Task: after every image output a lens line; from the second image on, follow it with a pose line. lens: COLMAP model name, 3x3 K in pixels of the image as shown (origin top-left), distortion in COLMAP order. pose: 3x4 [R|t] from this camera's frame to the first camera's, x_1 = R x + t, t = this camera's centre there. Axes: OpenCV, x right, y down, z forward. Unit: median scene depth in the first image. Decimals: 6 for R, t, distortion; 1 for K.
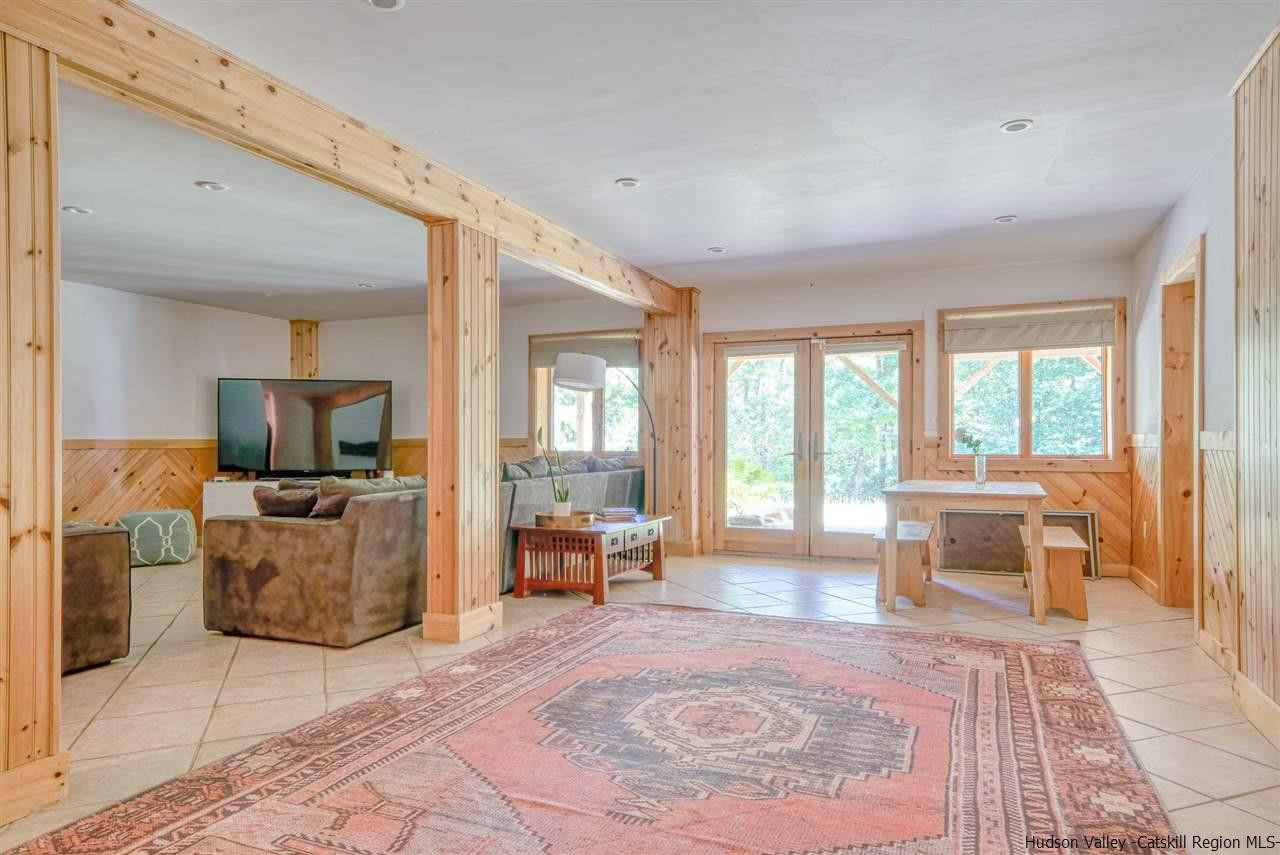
lens RADIAL K [[779.0, 0, 640.0], [0, 779.0, 427.5], [0, 0, 1]] dist [0.051618, 0.000178]
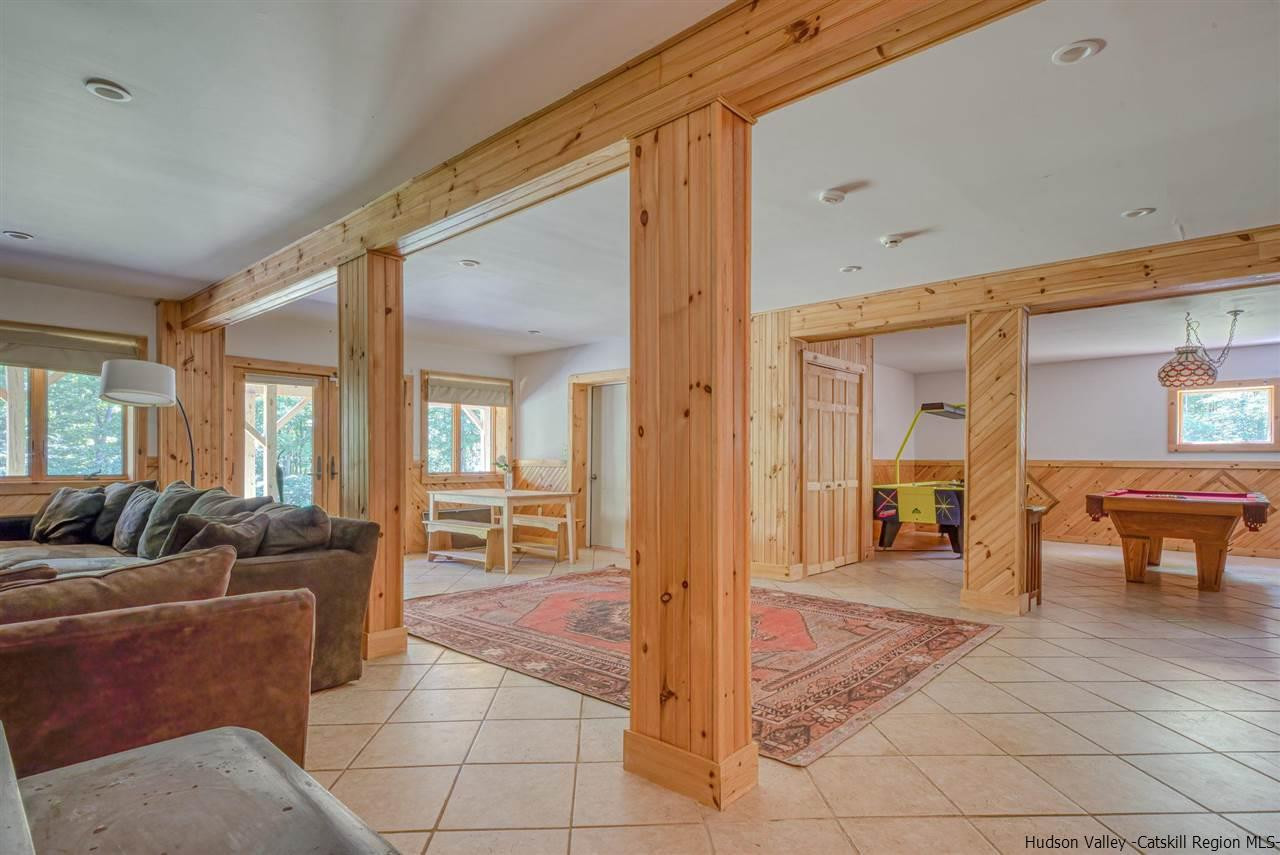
lens RADIAL K [[653.1, 0, 640.0], [0, 653.1, 457.2], [0, 0, 1]] dist [0.000332, 0.000019]
pose [[0.329104, 0.009127, 0.944250, -0.921583], [-0.017155, 0.999846, -0.003685, 0.005953], [-0.944138, -0.014986, 0.329210, 0.383721]]
